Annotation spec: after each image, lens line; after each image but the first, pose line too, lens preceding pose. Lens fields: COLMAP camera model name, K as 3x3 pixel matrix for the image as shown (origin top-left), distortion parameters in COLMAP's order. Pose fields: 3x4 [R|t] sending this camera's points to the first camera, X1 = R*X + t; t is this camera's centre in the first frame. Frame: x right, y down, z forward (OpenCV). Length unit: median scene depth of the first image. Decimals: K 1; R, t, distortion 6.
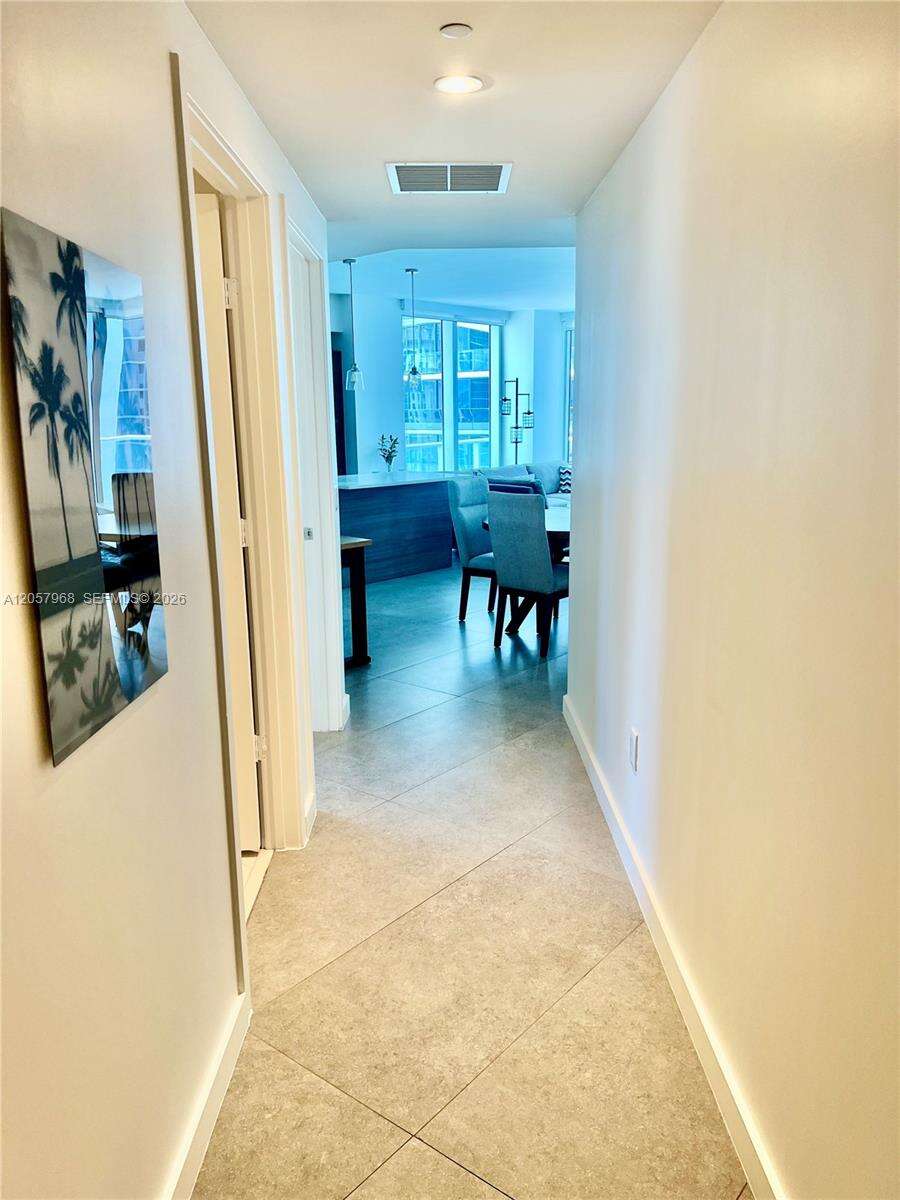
lens RADIAL K [[903.6, 0, 450.4], [0, 903.6, 614.1], [0, 0, 1]] dist [0.065541, -0.077783]
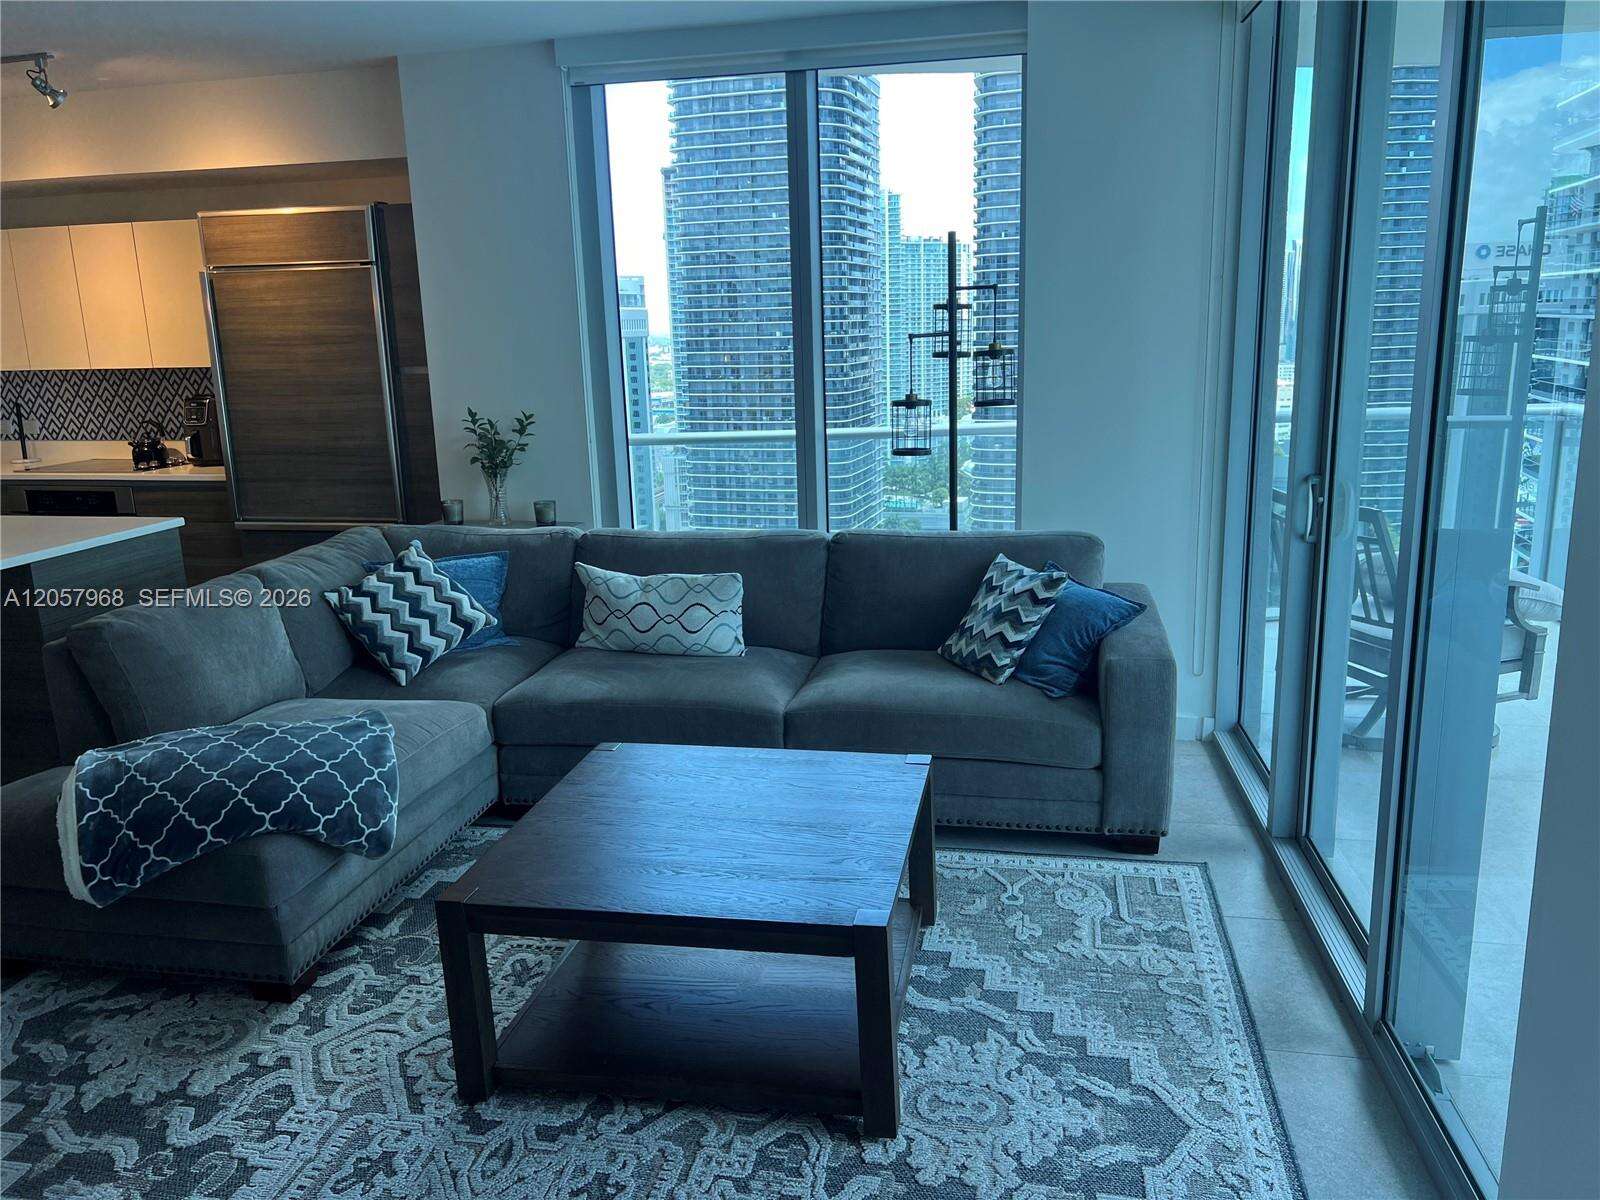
lens RADIAL K [[1204.8, 0, 816.6], [0, 1204.8, 593.9], [0, 0, 1]] dist [0.065541, -0.077783]
pose [[0.477412, 0.196275, -0.856477, 0.407638], [-0.172779, 0.976672, 0.127510, -0.189702], [0.861525, 0.087106, 0.500188, 0.780280]]
